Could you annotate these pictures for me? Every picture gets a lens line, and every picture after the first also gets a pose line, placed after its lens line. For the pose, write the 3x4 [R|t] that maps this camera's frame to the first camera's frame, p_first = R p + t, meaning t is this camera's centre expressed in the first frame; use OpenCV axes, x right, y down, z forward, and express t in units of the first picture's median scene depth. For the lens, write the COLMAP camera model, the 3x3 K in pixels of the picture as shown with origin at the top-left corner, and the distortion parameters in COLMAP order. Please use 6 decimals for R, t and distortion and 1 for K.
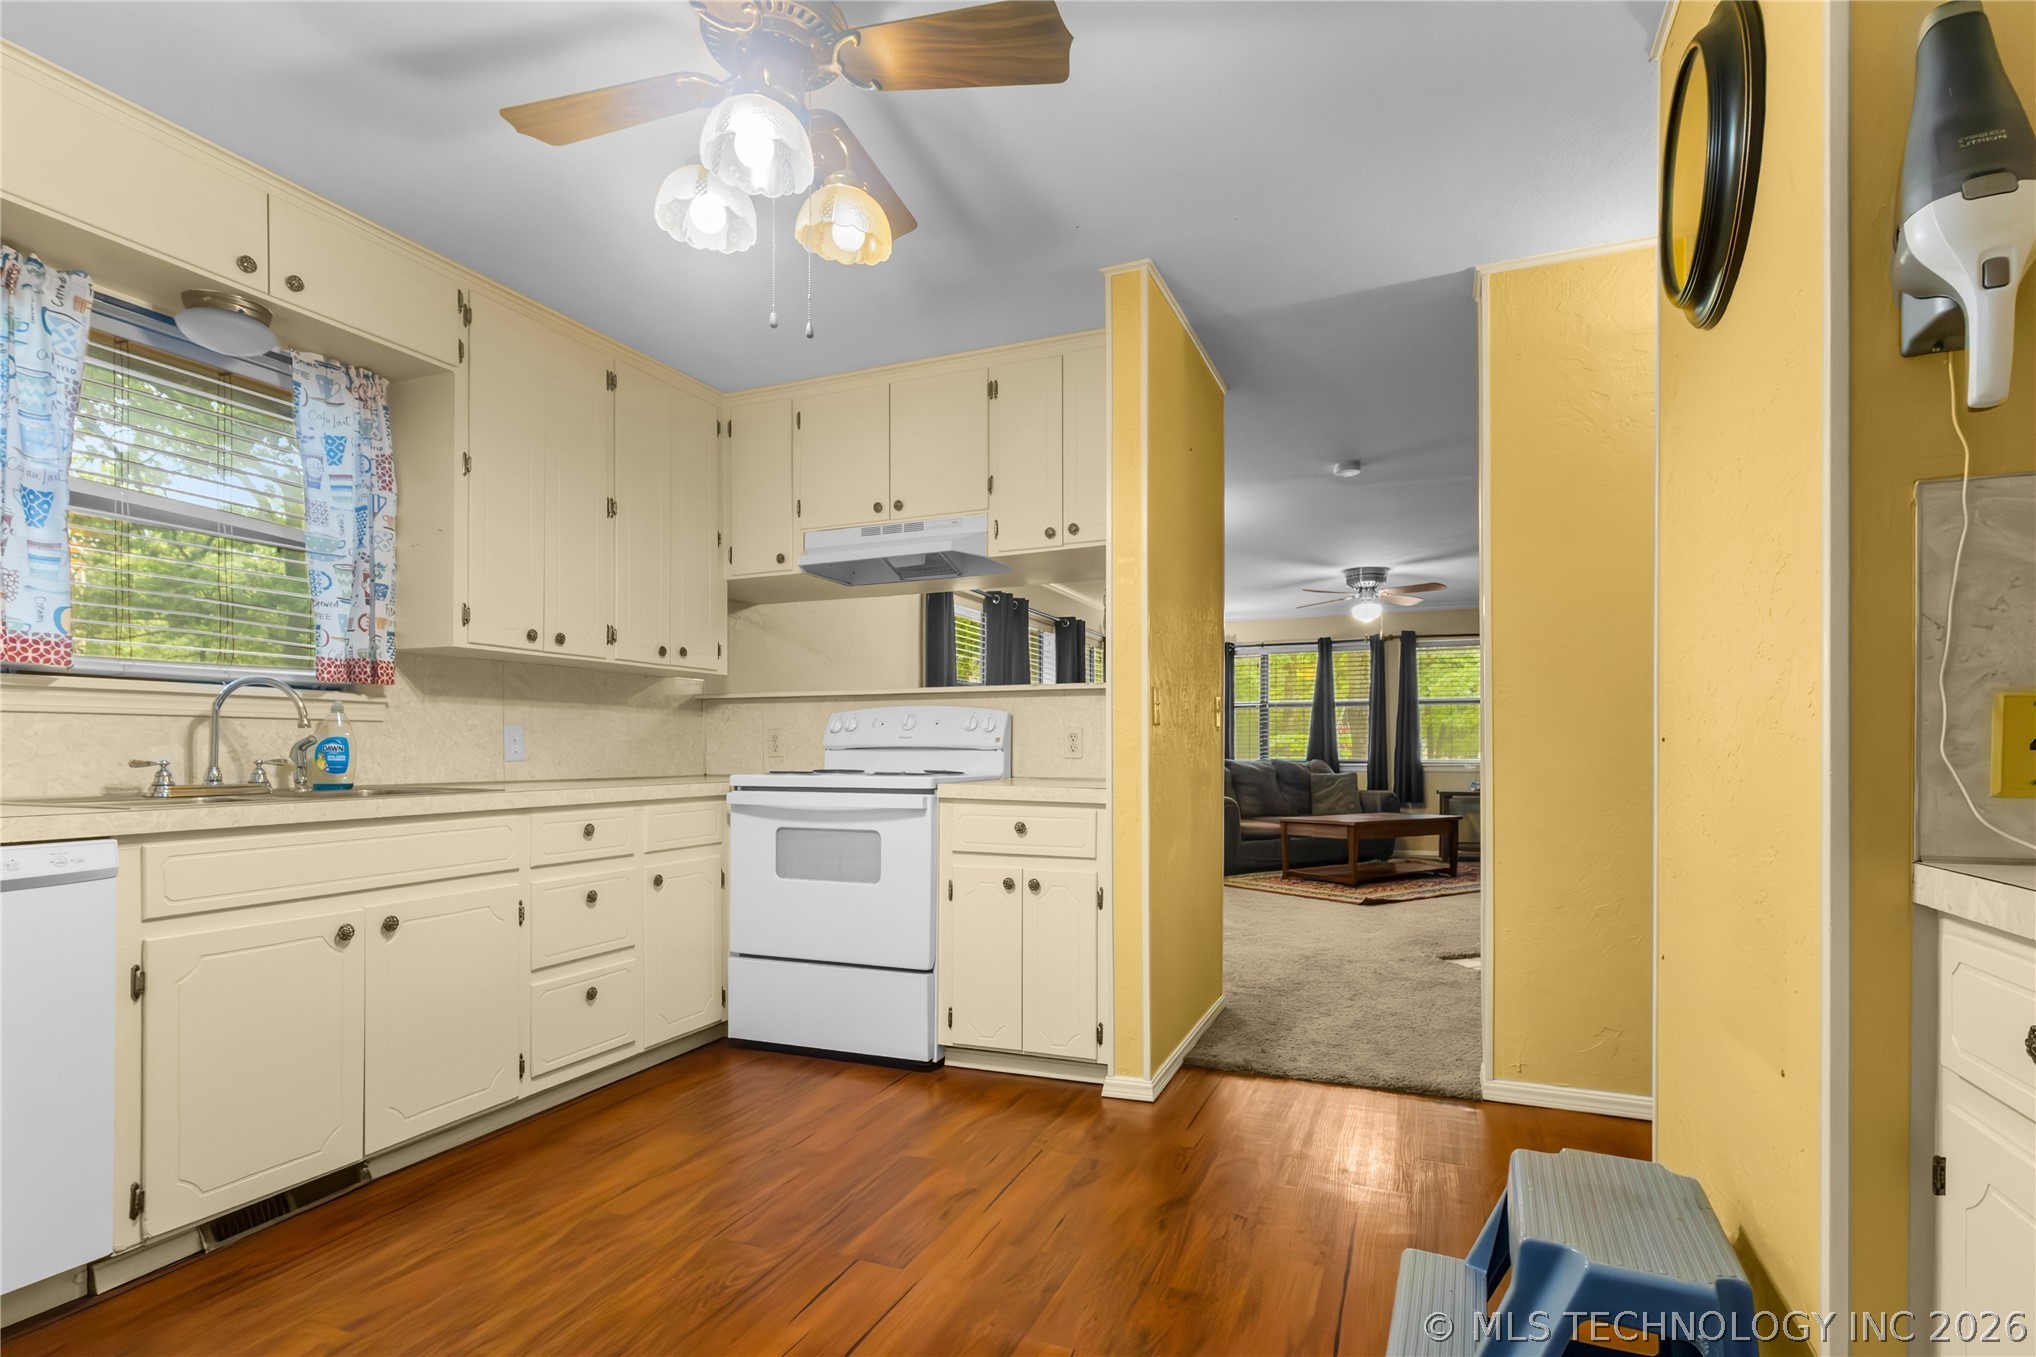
lens RADIAL K [[968.5, 0, 1049.9], [0, 968.5, 758.5], [0, 0, 1]] dist [0.001147, 0.002346]
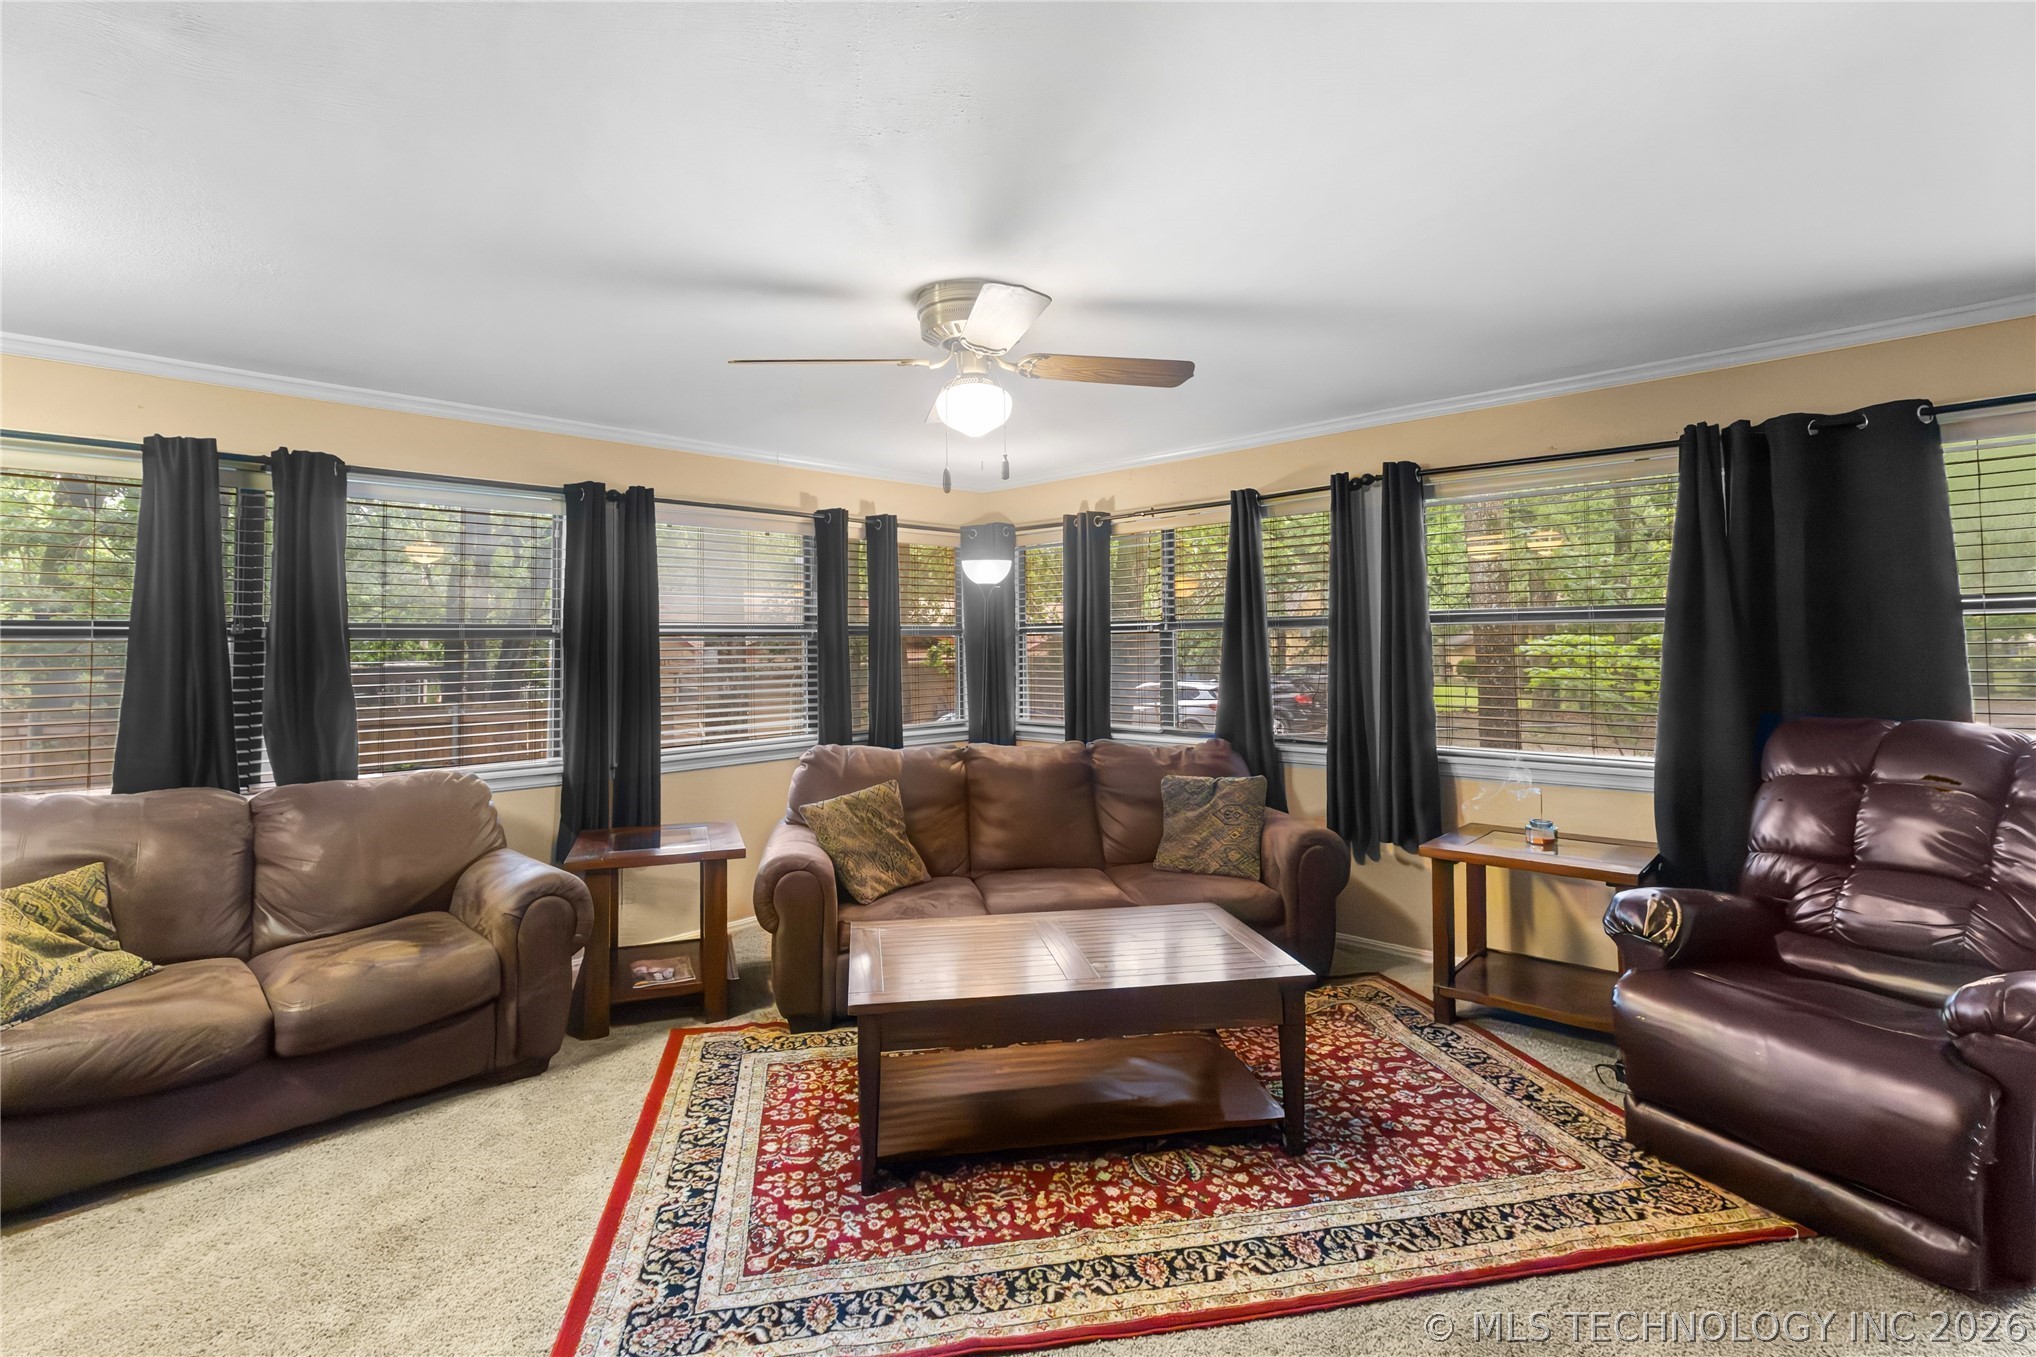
lens RADIAL K [[968.5, 0, 1009.4], [0, 968.5, 609.7], [0, 0, 1]] dist [0.001147, 0.002346]
pose [[0.925135, -0.021839, -0.379009, 0.900005], [0.005797, 0.999040, -0.043416, -0.107517], [0.379593, 0.037969, 0.924374, 1.253440]]
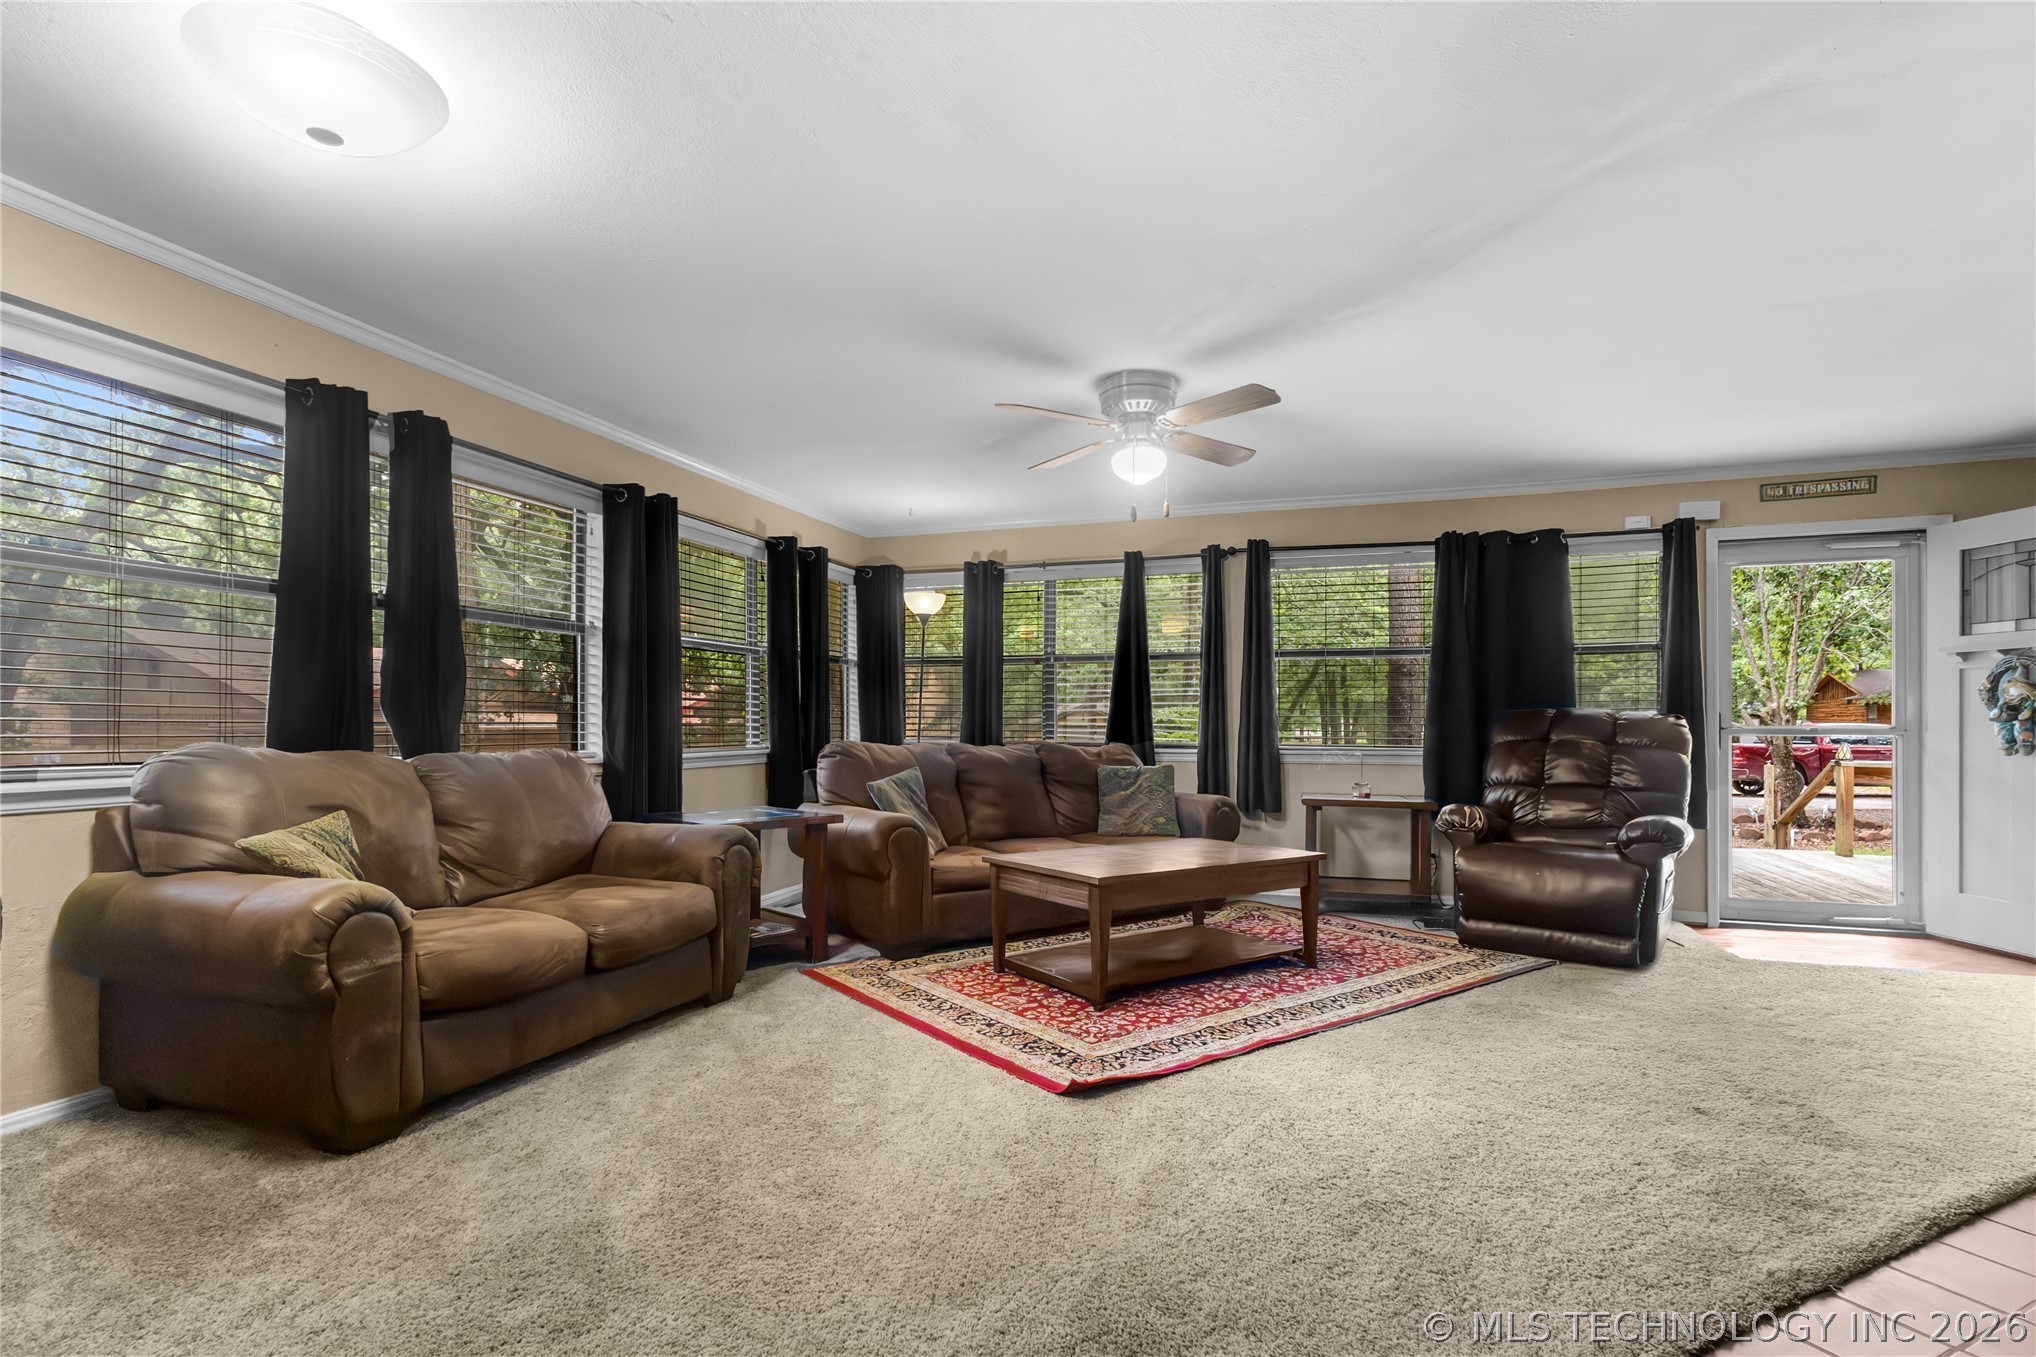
lens RADIAL K [[968.5, 0, 1028.8], [0, 968.5, 724.8], [0, 0, 1]] dist [0.001147, 0.002346]
pose [[0.998515, 0.006384, 0.054109, 0.454465], [-0.006012, 0.999957, -0.007042, -0.015191], [-0.054152, 0.006707, 0.998510, 0.923344]]
